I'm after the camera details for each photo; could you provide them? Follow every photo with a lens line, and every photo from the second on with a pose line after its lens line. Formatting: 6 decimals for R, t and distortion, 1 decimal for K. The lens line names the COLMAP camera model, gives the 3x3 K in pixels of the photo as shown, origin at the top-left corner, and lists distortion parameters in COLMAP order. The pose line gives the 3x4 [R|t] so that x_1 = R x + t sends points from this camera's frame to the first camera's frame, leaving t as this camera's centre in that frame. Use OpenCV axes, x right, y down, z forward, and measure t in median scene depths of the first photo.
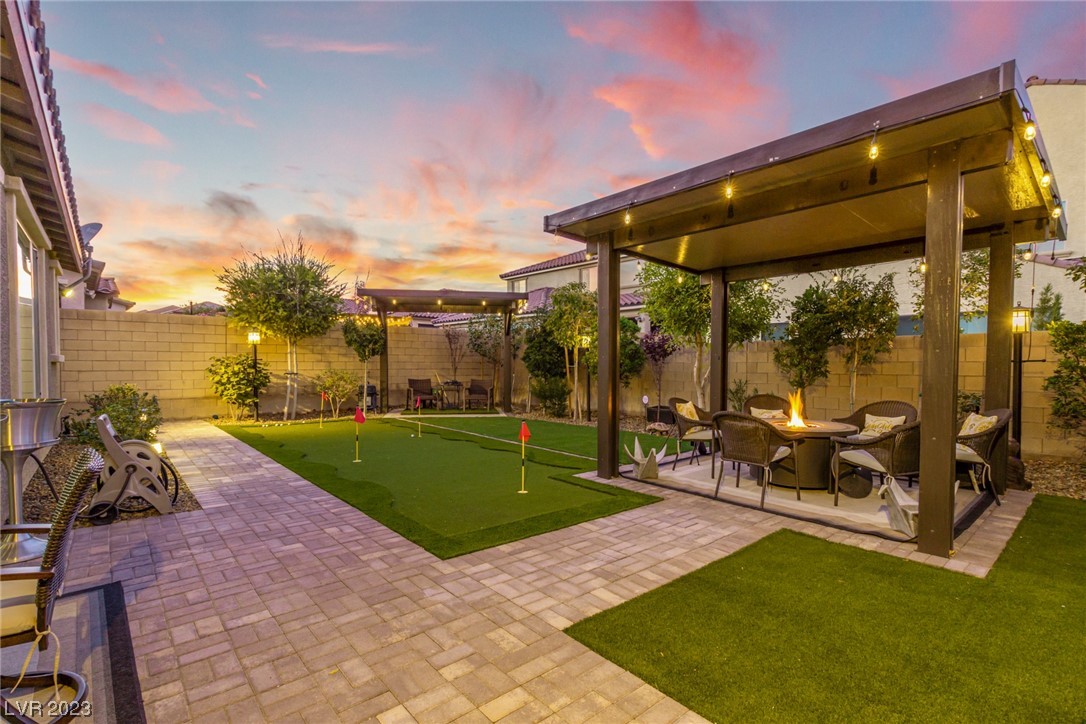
lens RADIAL K [[507.5, 0, 539.6], [0, 507.5, 370.4], [0, 0, 1]] dist [0.004705, -0.000032]
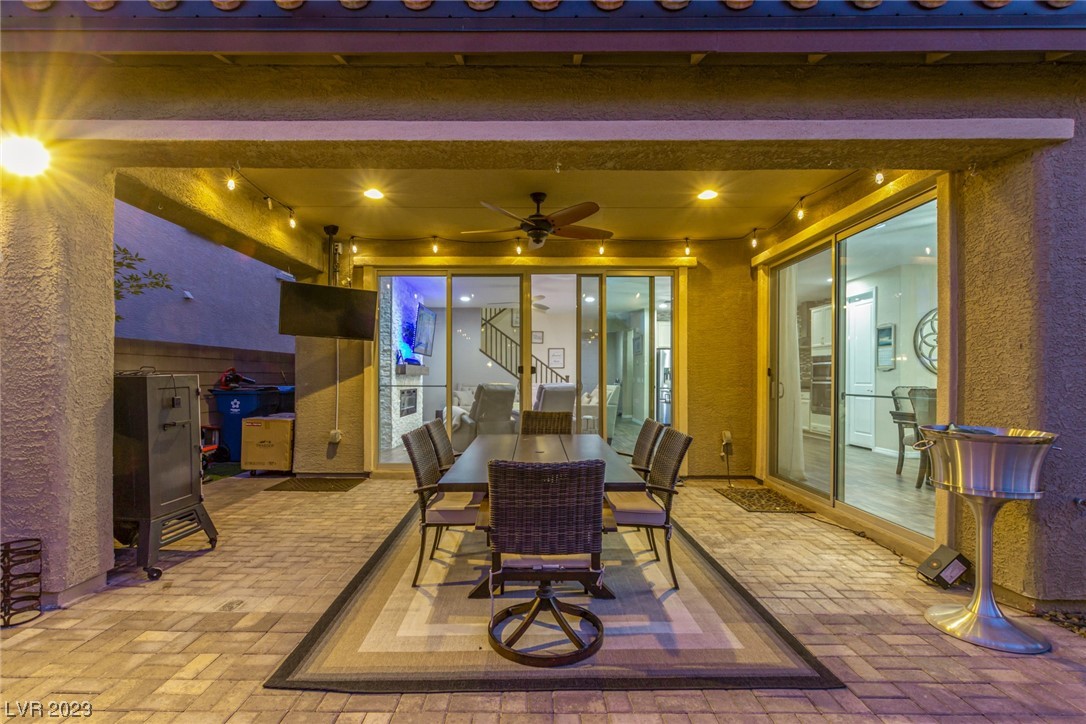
lens RADIAL K [[507.5, 0, 541.3], [0, 507.5, 380.5], [0, 0, 1]] dist [0.004705, -0.000032]
pose [[-0.654548, -0.004055, -0.756010, -0.009220], [-0.022329, 0.999653, 0.013970, -0.007937], [0.755691, 0.026025, -0.654411, 0.836671]]
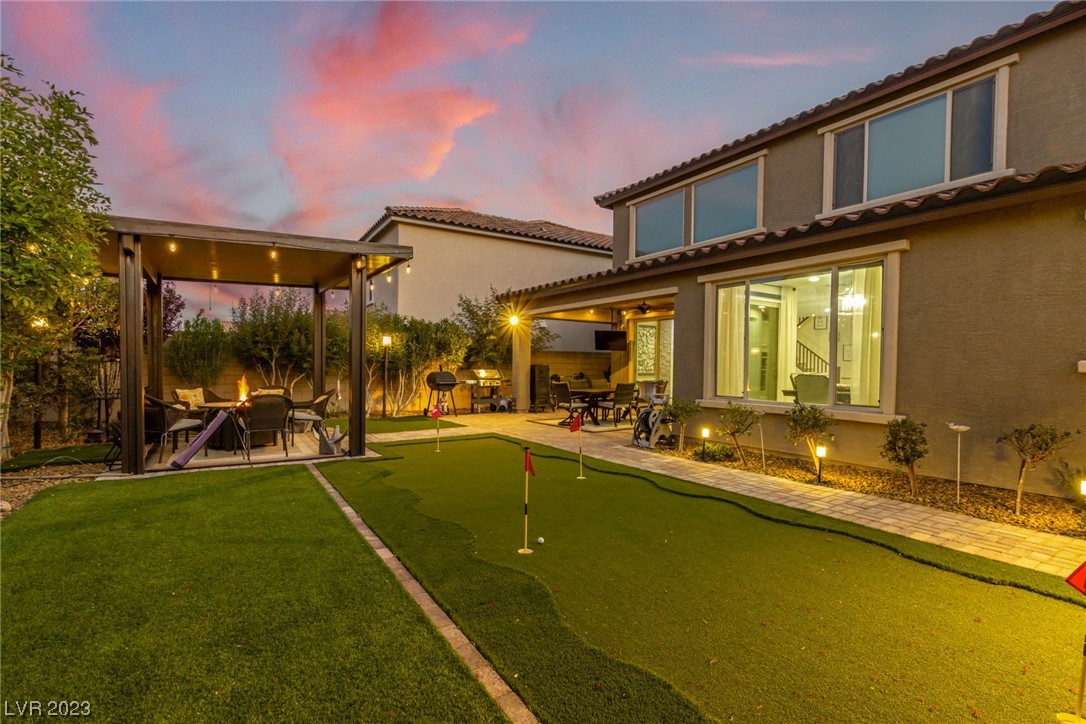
lens RADIAL K [[507.5, 0, 548.4], [0, 507.5, 366.7], [0, 0, 1]] dist [0.004705, -0.000032]
pose [[-0.989942, -0.012753, 0.140897, -0.751492], [-0.008900, 0.999570, 0.027945, -0.076573], [-0.141192, 0.026410, -0.989630, 3.129723]]
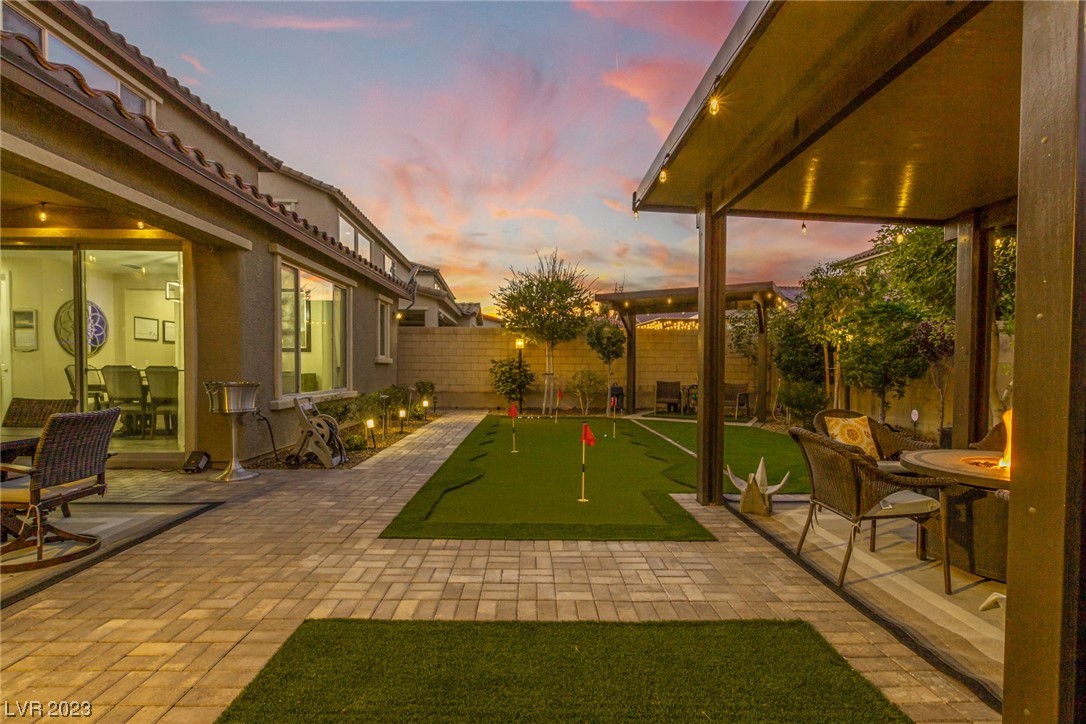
lens RADIAL K [[507.5, 0, 541.8], [0, 507.5, 363.1], [0, 0, 1]] dist [0.004705, -0.000032]
pose [[0.770210, -0.003888, -0.637779, 0.631976], [-0.013002, 0.999678, -0.021795, 0.018426], [0.637658, 0.025079, 0.769911, 0.318517]]
